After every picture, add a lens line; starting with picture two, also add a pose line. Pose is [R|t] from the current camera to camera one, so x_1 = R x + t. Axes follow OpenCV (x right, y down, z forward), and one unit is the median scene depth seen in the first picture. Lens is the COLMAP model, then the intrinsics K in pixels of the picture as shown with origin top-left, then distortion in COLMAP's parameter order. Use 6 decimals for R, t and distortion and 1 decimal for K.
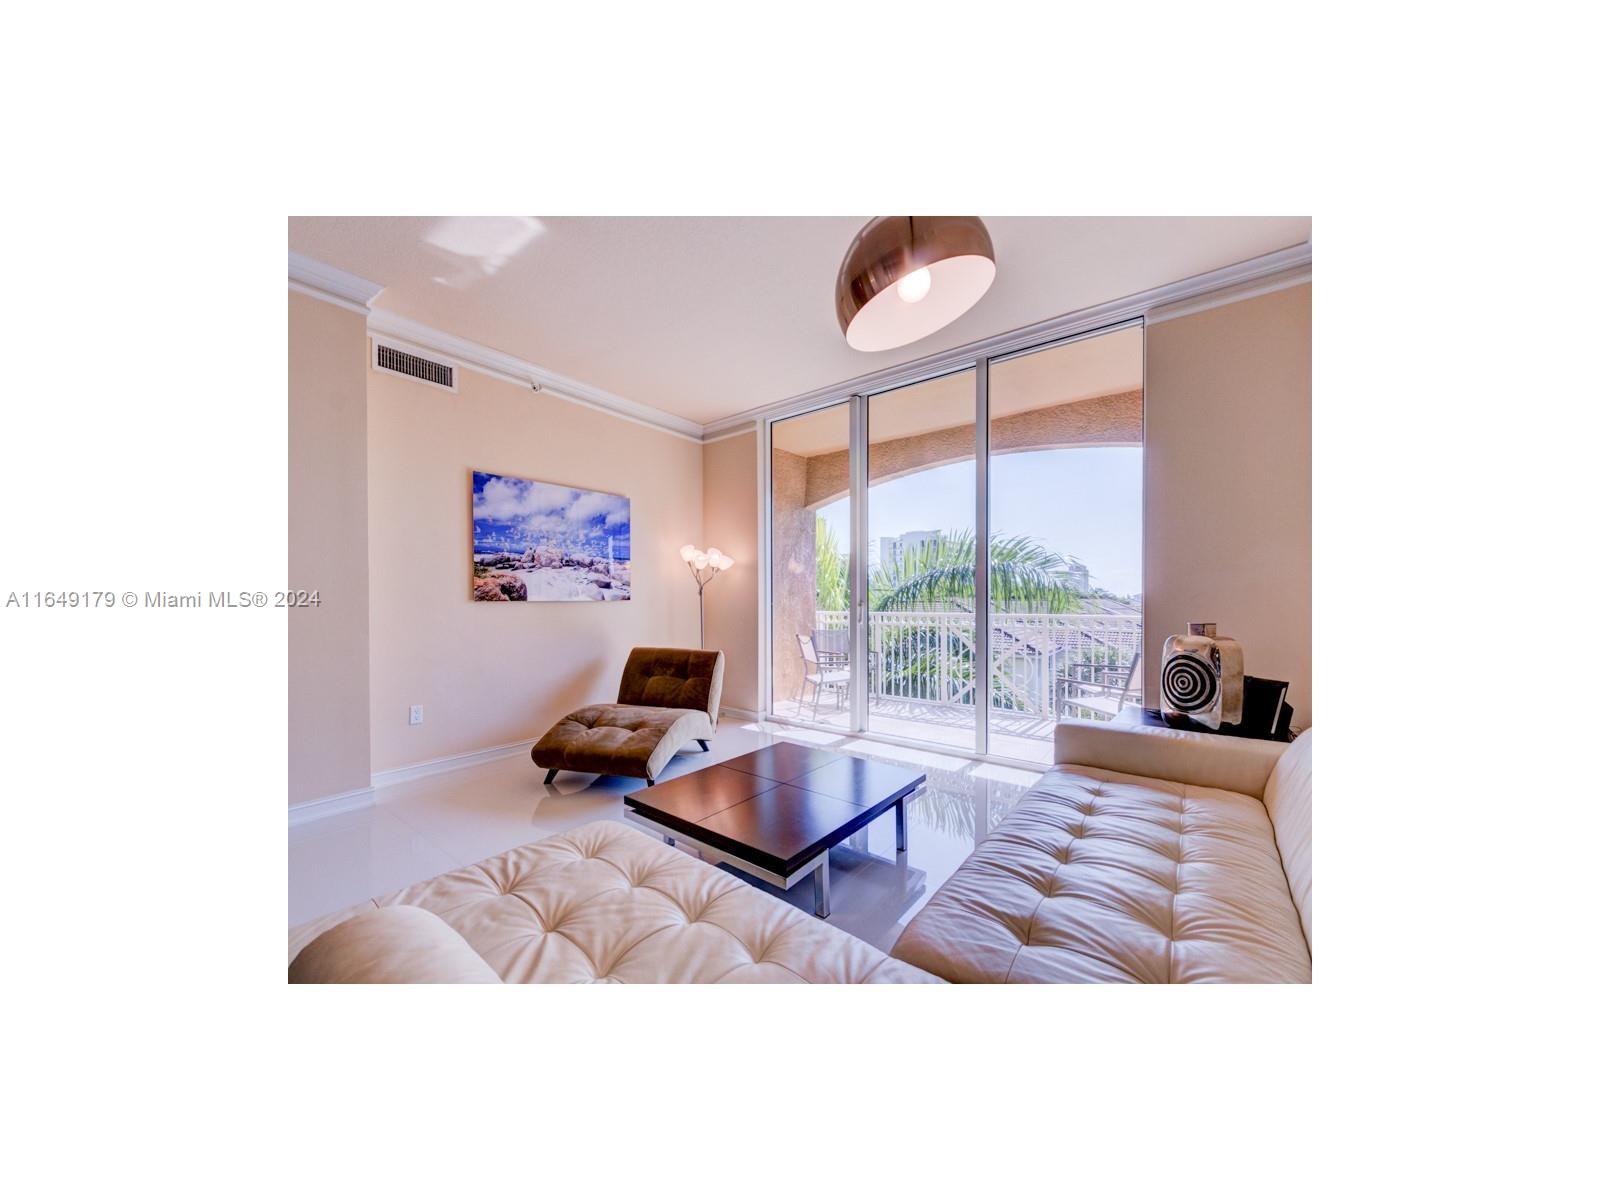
lens RADIAL K [[528.8, 0, 723.9], [0, 528.8, 605.1], [0, 0, 1]] dist [0.001030, -0.000100]
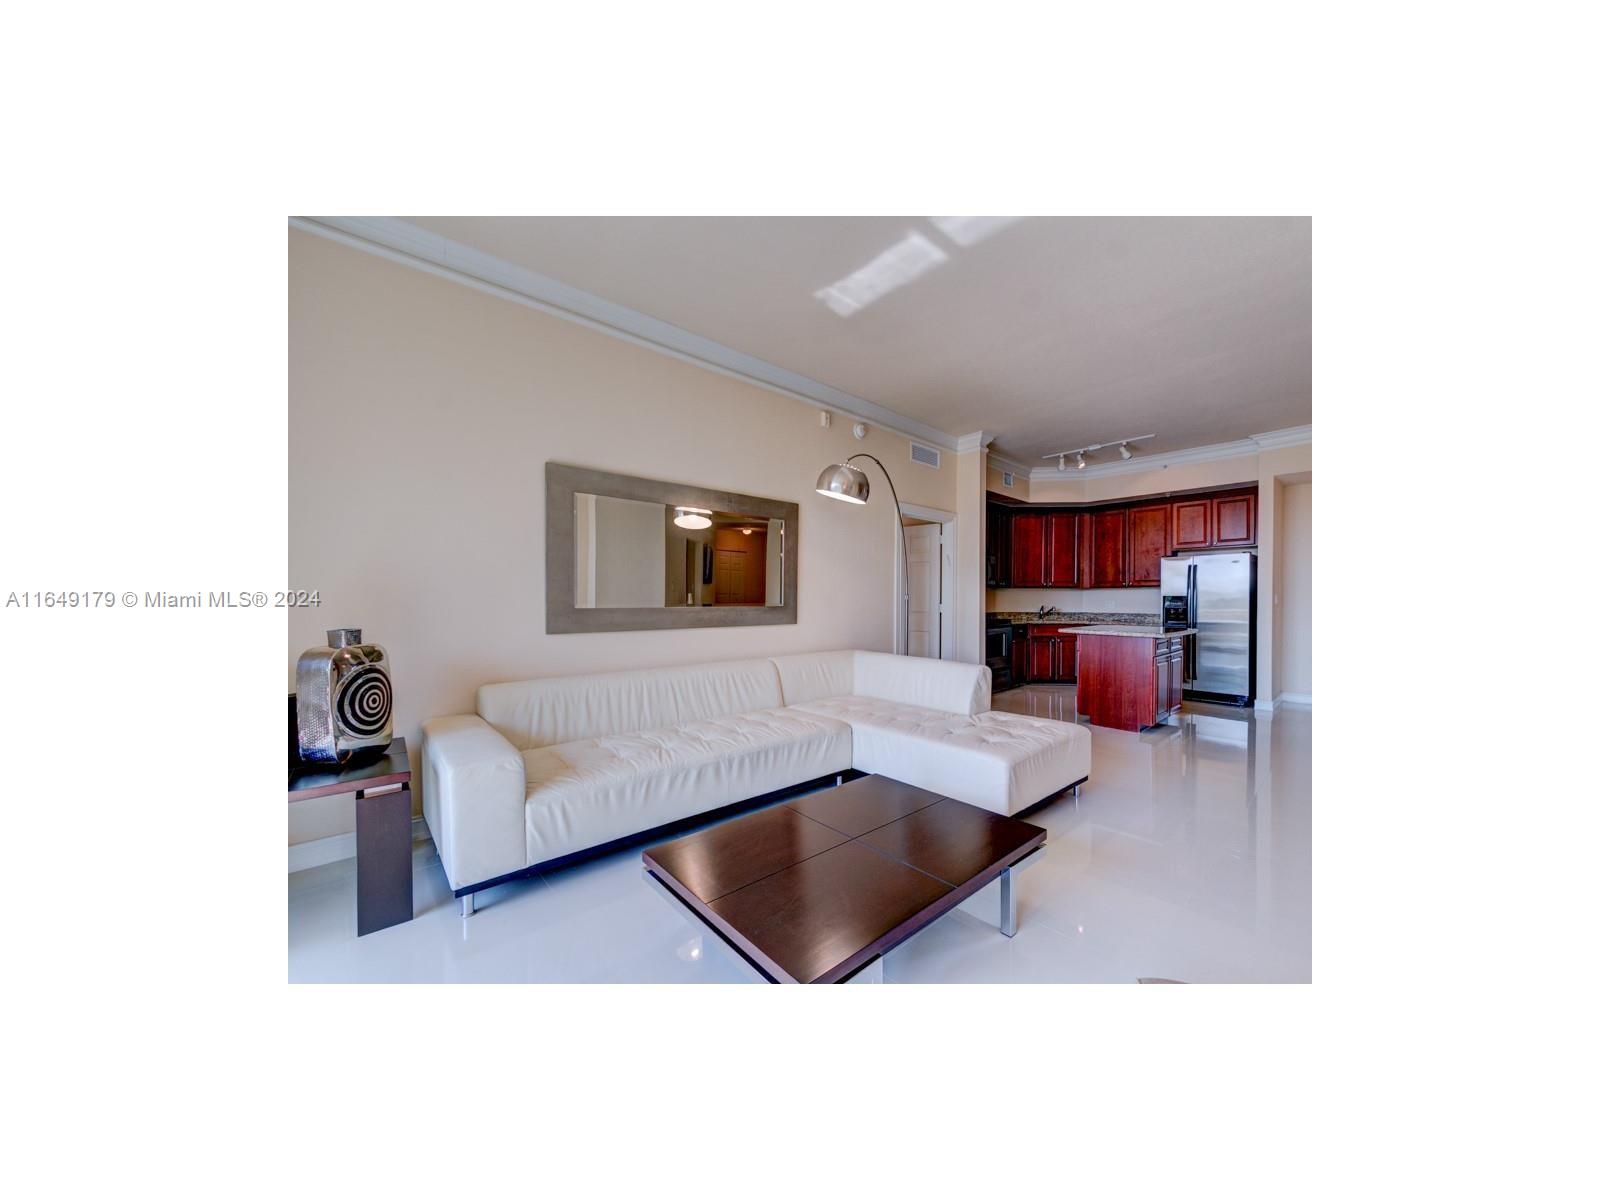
lens RADIAL K [[528.8, 0, 830.6], [0, 528.8, 606.2], [0, 0, 1]] dist [0.001030, -0.000100]
pose [[-0.995263, -0.001686, 0.097200, 0.036943], [0.000796, 0.999675, 0.025488, -0.012914], [-0.097211, 0.025445, -0.994938, 1.034070]]
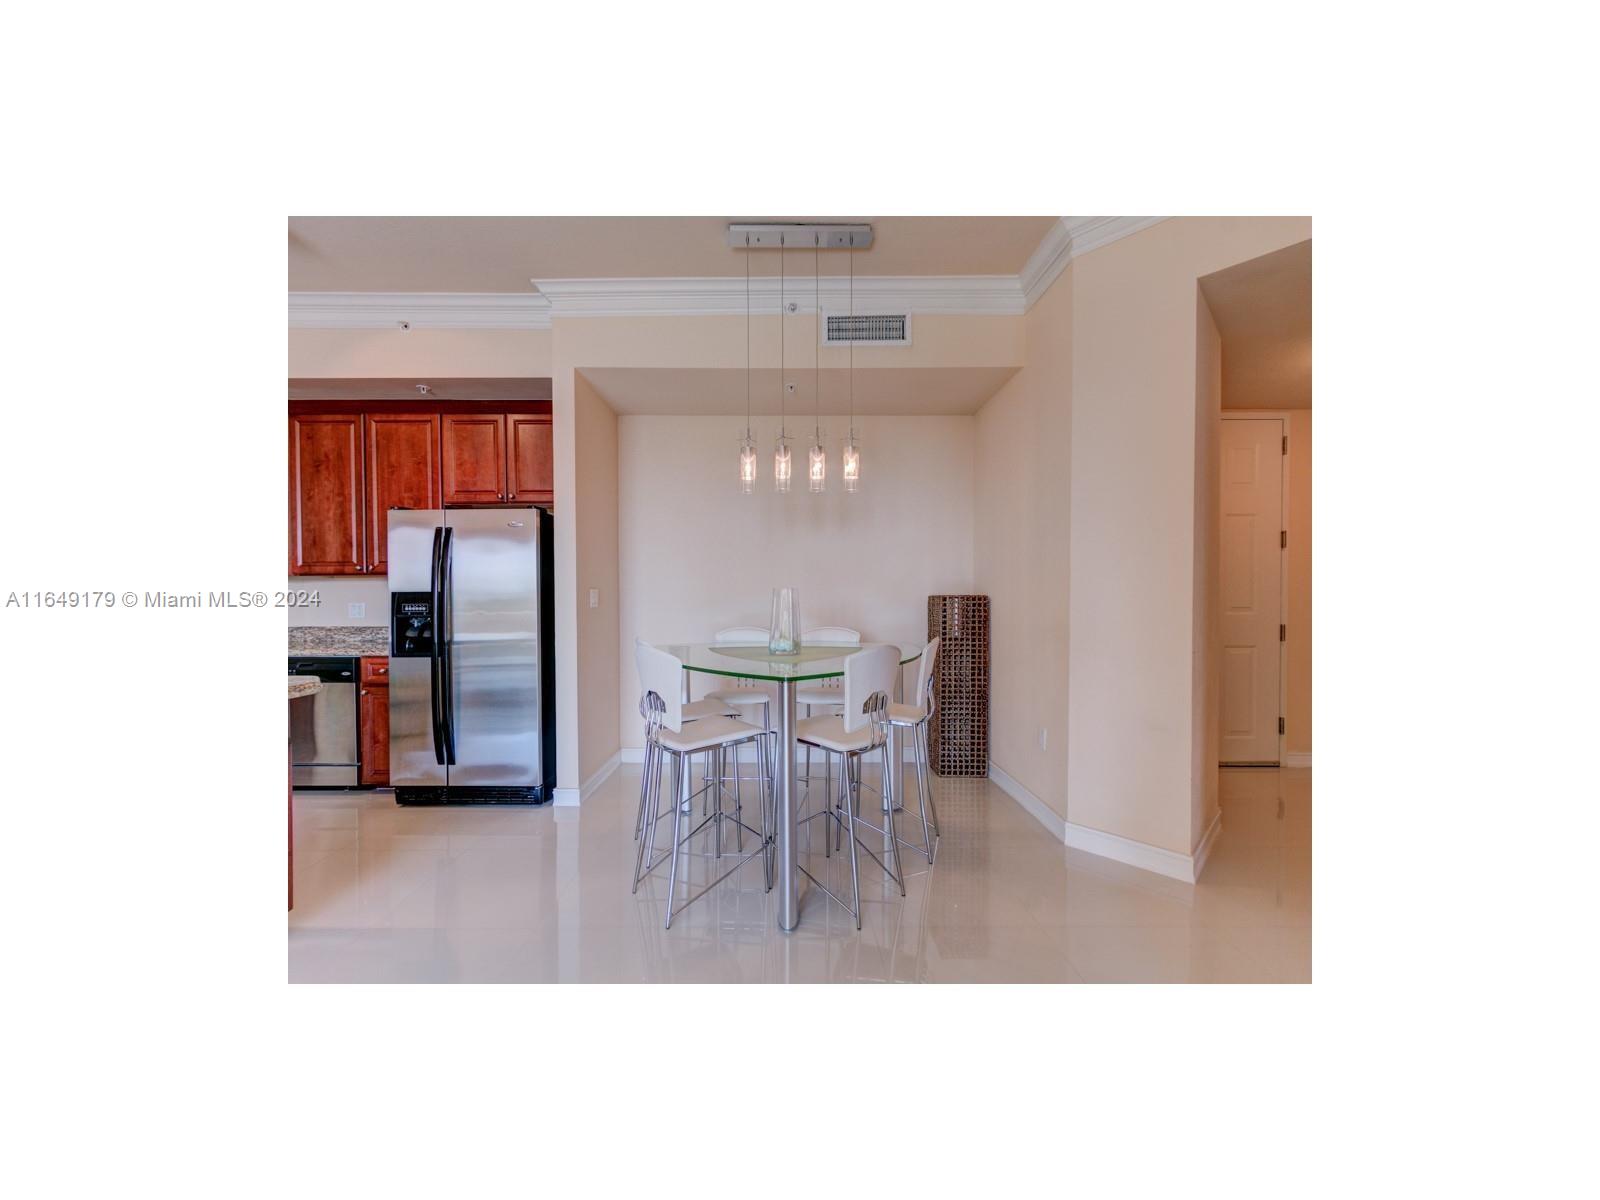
lens RADIAL K [[528.8, 0, 783.2], [0, 528.8, 605.3], [0, 0, 1]] dist [0.001030, -0.000100]
pose [[-0.760617, 0.013256, -0.649065, -0.674531], [-0.004448, 0.999662, 0.025629, -0.006239], [0.649186, 0.022381, -0.760301, 0.340175]]
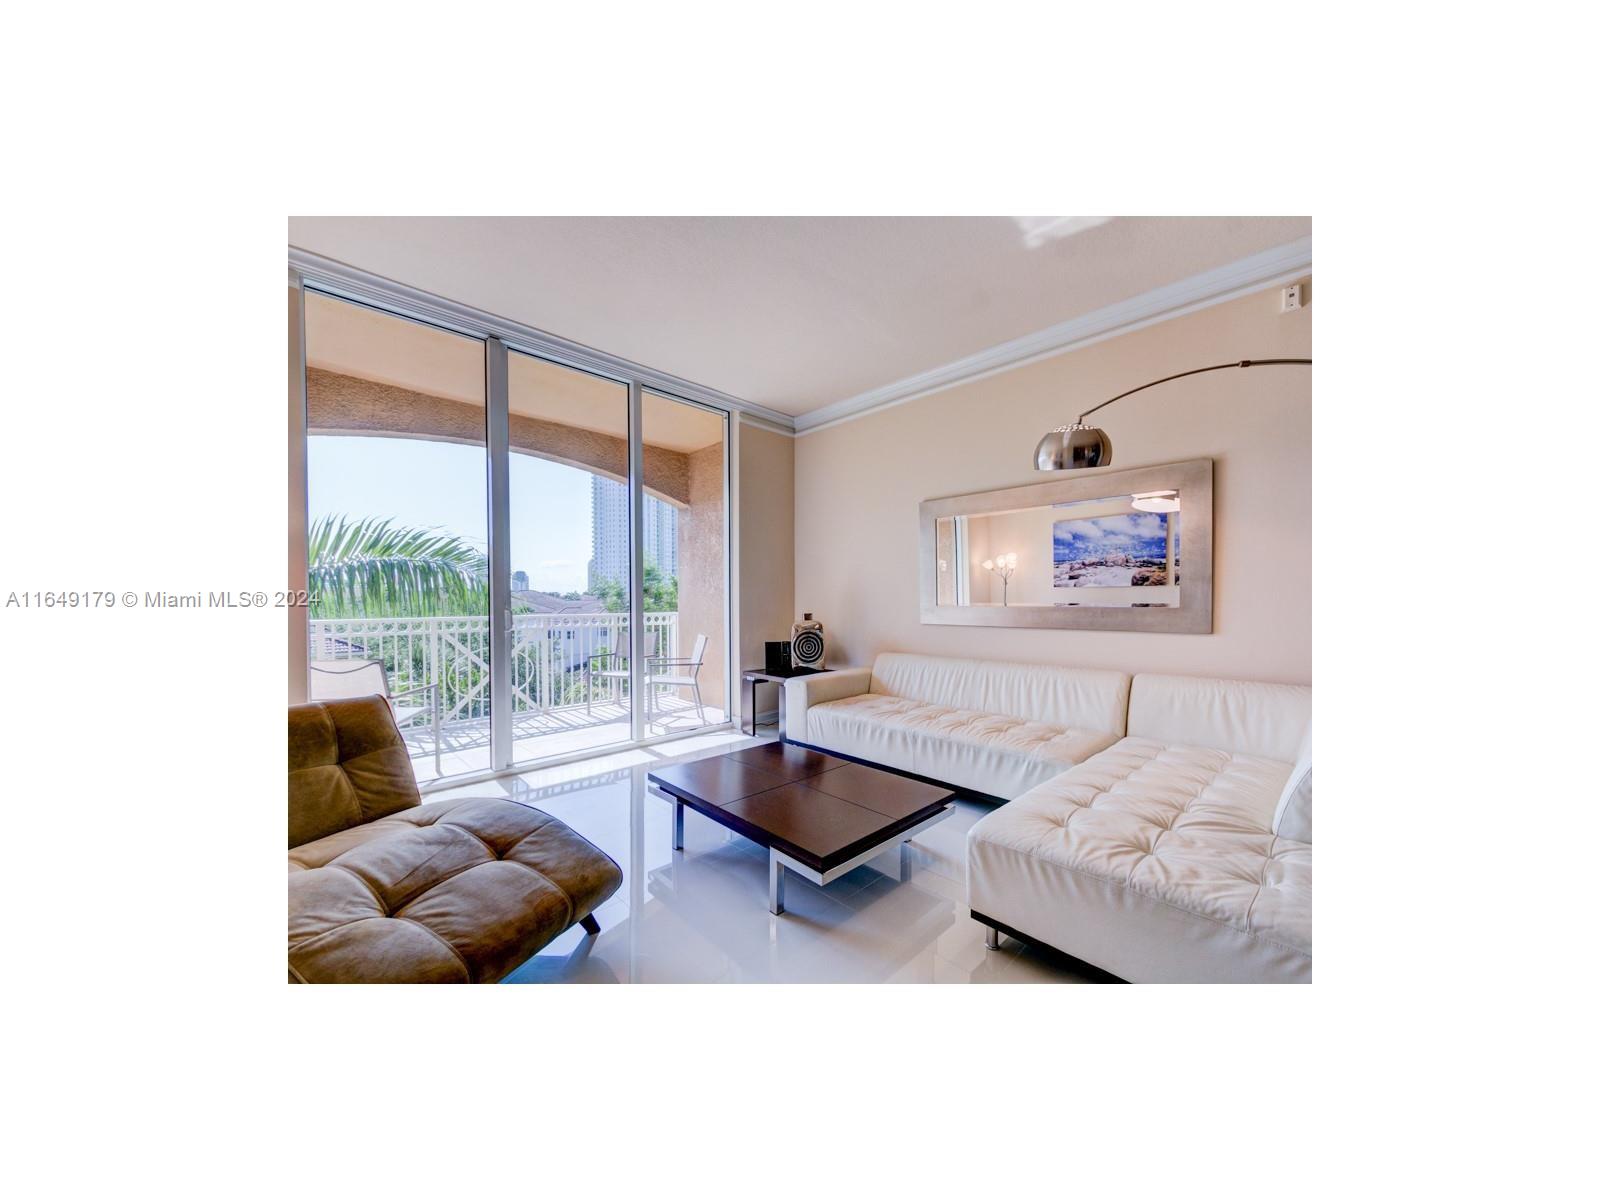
lens RADIAL K [[528.8, 0, 789.2], [0, 528.8, 604.9], [0, 0, 1]] dist [0.001030, -0.000100]
pose [[0.087520, -0.006644, 0.996141, -0.523441], [0.014334, 0.999883, 0.005410, -0.002345], [-0.996060, 0.013805, 0.087605, 0.534717]]
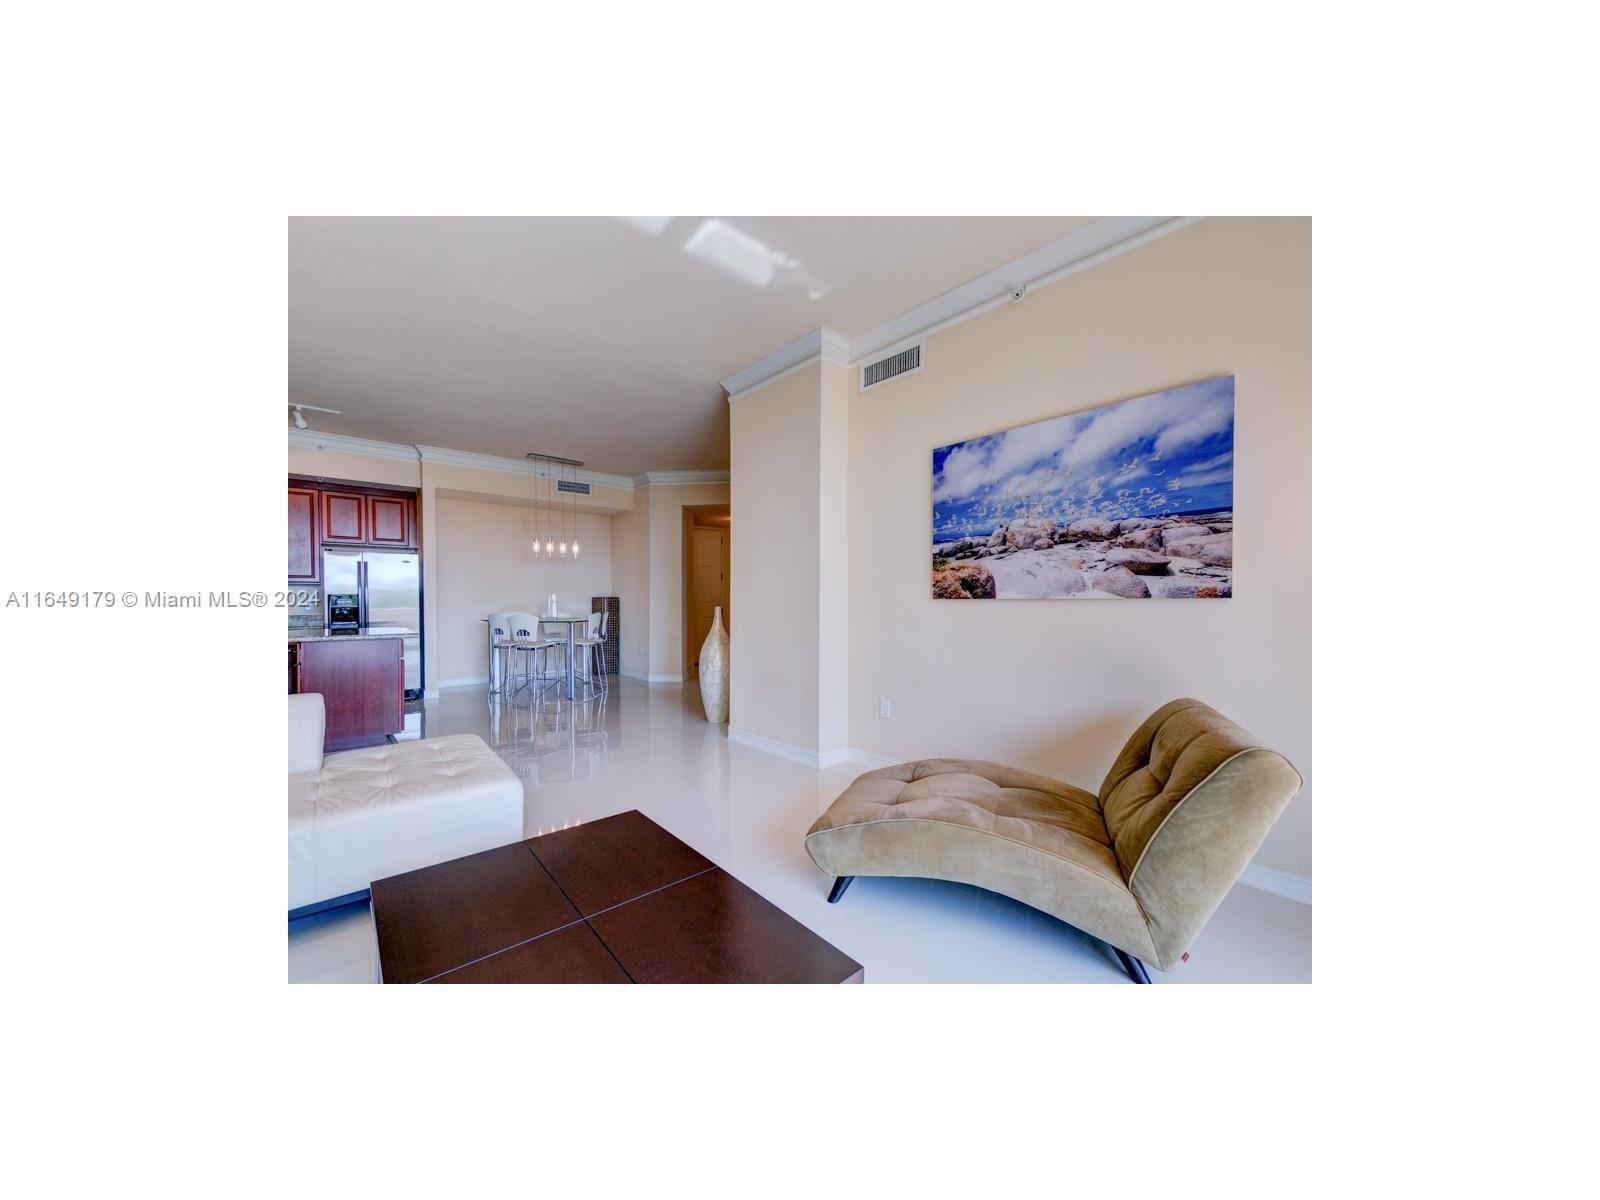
lens RADIAL K [[528.8, 0, 762.8], [0, 528.8, 603.3], [0, 0, 1]] dist [0.001030, -0.000100]
pose [[-0.157891, 0.010143, -0.987404, 0.374138], [-0.009382, 0.999887, 0.011772, -0.006878], [0.987412, 0.011122, -0.157778, 0.745661]]
